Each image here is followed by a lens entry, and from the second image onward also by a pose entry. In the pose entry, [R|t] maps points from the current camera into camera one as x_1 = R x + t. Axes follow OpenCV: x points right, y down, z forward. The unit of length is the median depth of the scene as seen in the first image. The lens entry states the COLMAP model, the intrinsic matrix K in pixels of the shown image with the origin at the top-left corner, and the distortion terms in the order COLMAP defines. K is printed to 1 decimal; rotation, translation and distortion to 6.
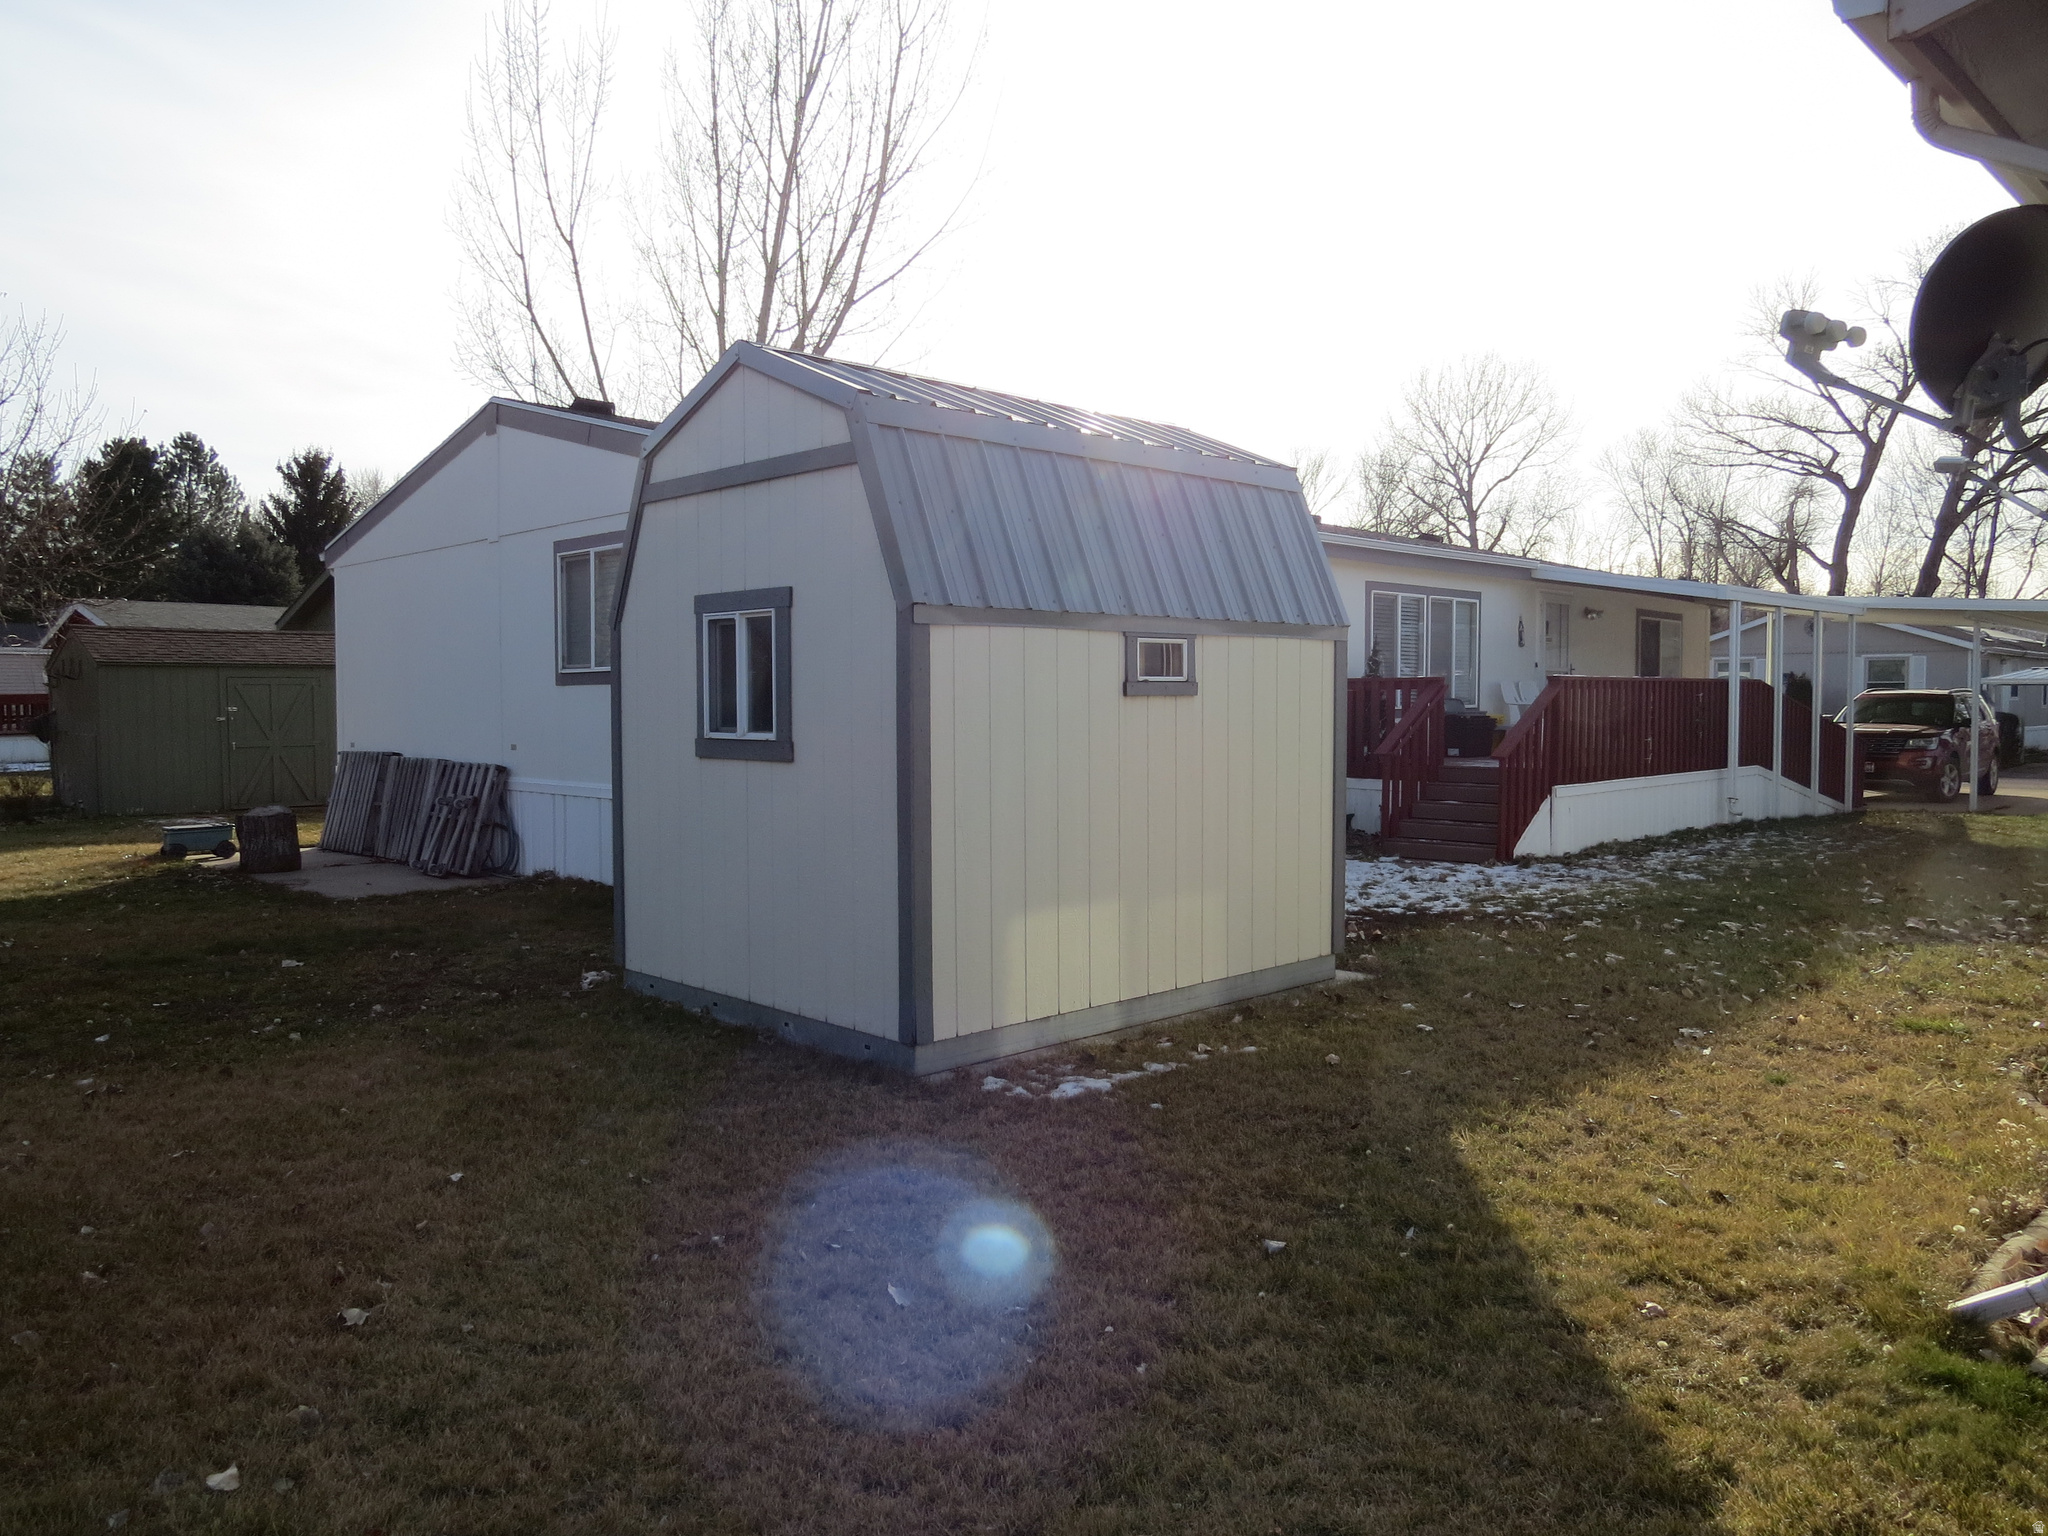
lens RADIAL K [[1496.1, 0, 1023.8], [0, 1496.1, 769.5], [0, 0, 1]] dist [-0.009784, 0.000682]
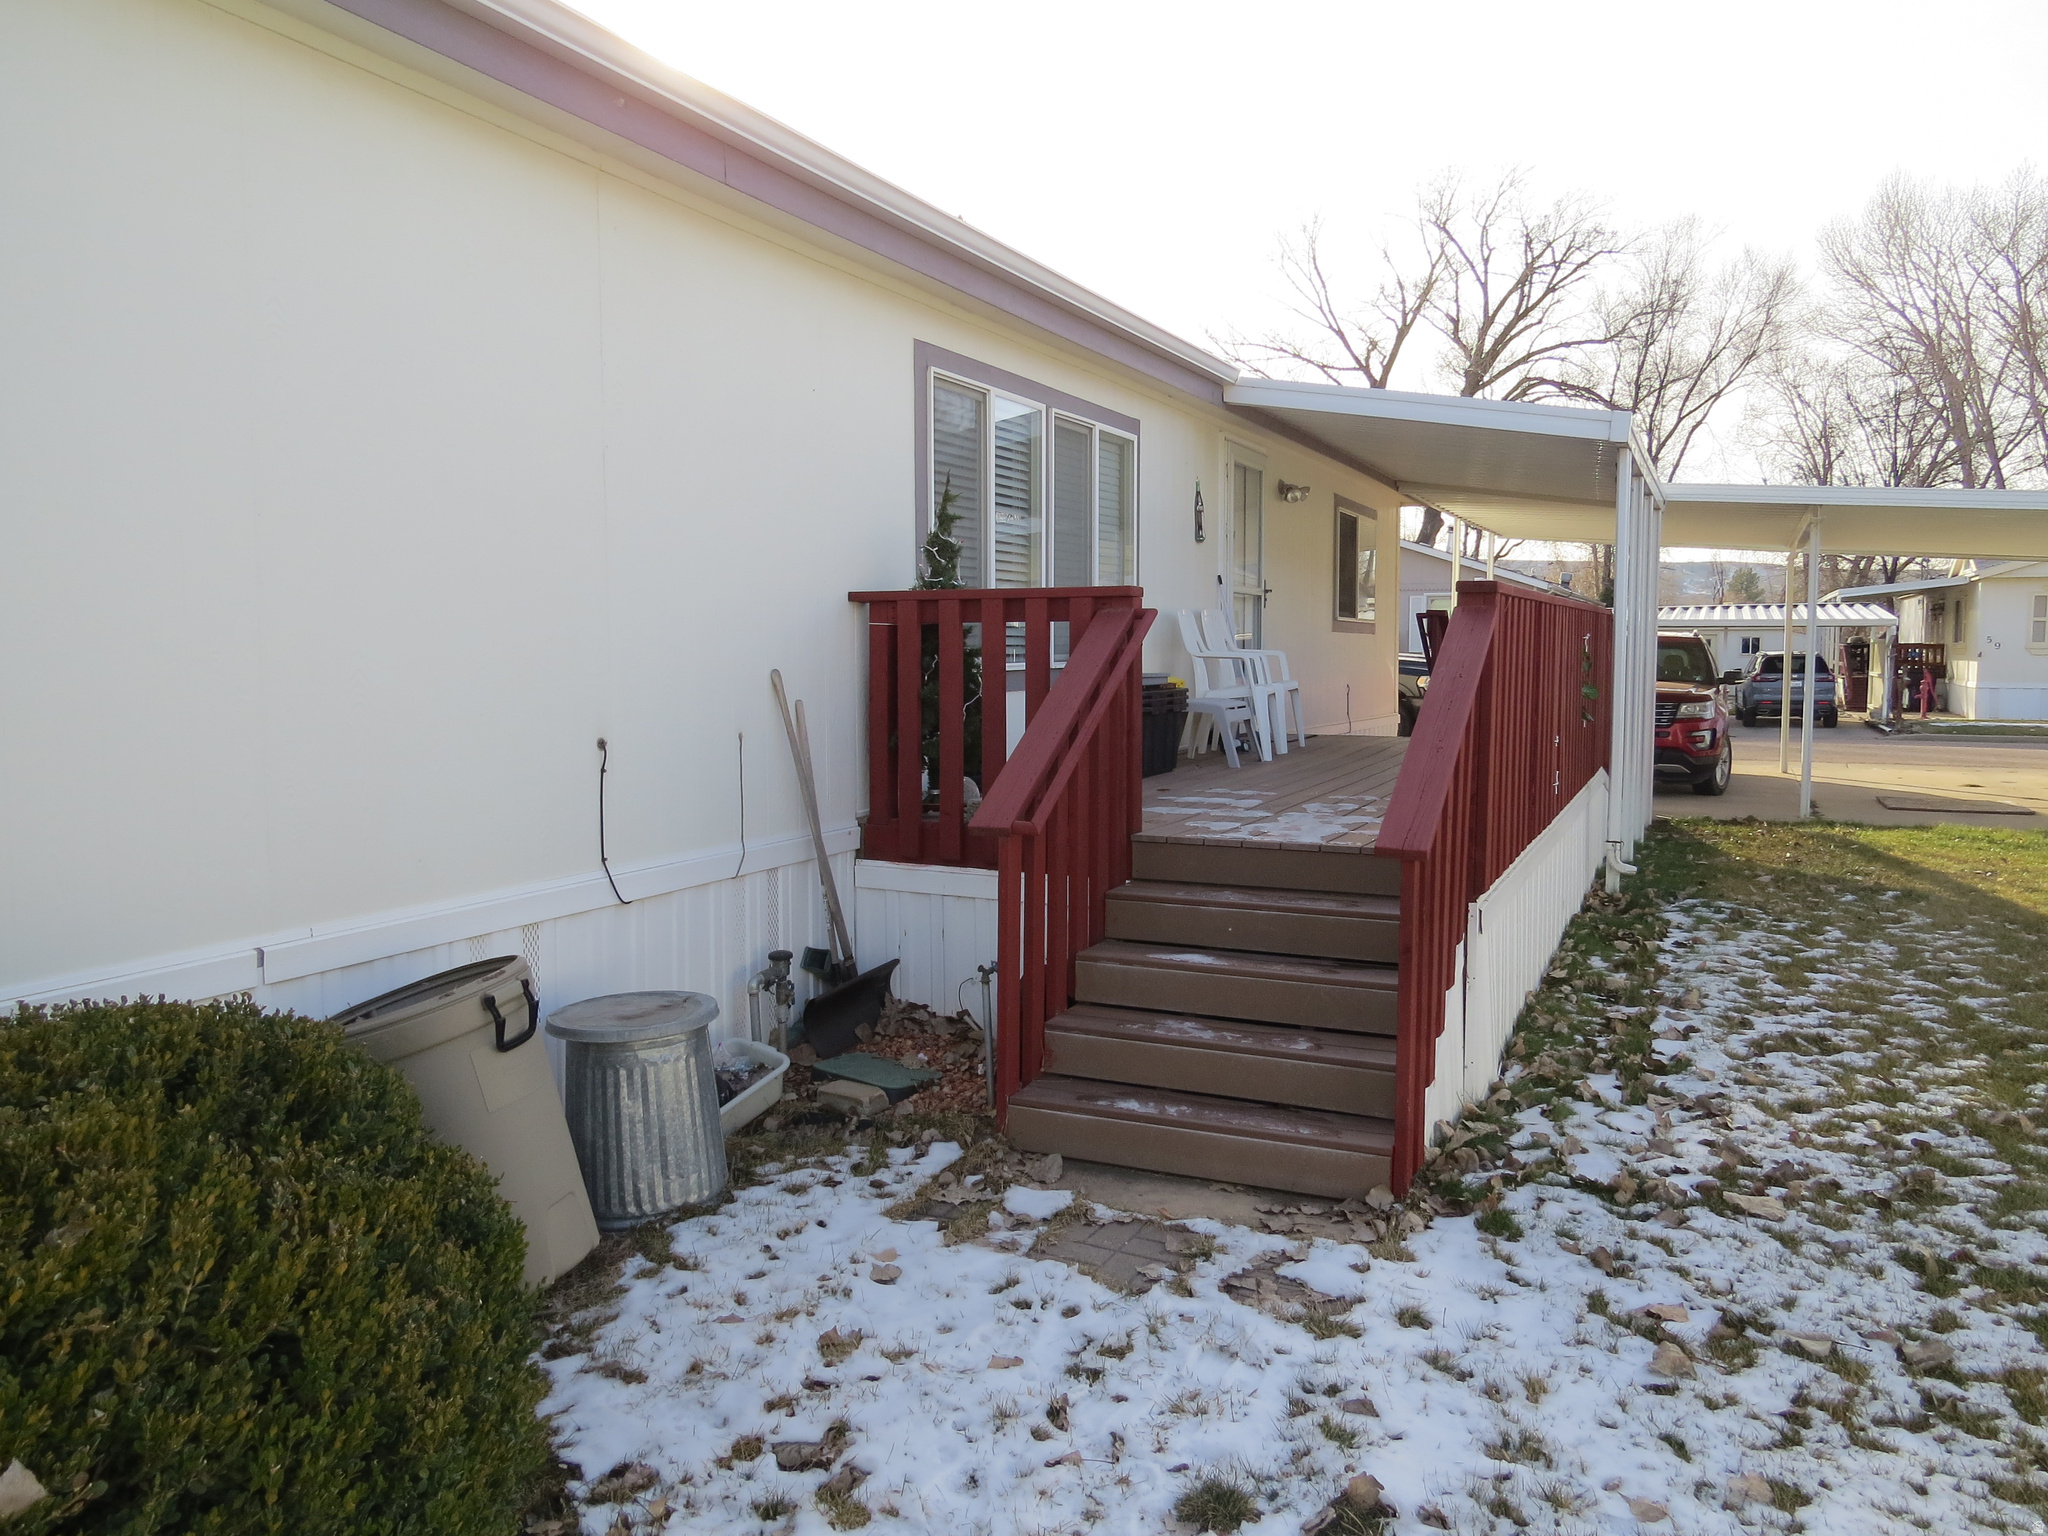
lens RADIAL K [[1496.1, 0, 1026.9], [0, 1496.1, 769.2], [0, 0, 1]] dist [-0.009784, 0.000682]
pose [[0.947477, -0.024274, 0.318902, 0.132916], [0.010927, 0.998990, 0.043575, -0.032446], [-0.319638, -0.037802, 0.946785, 0.632319]]
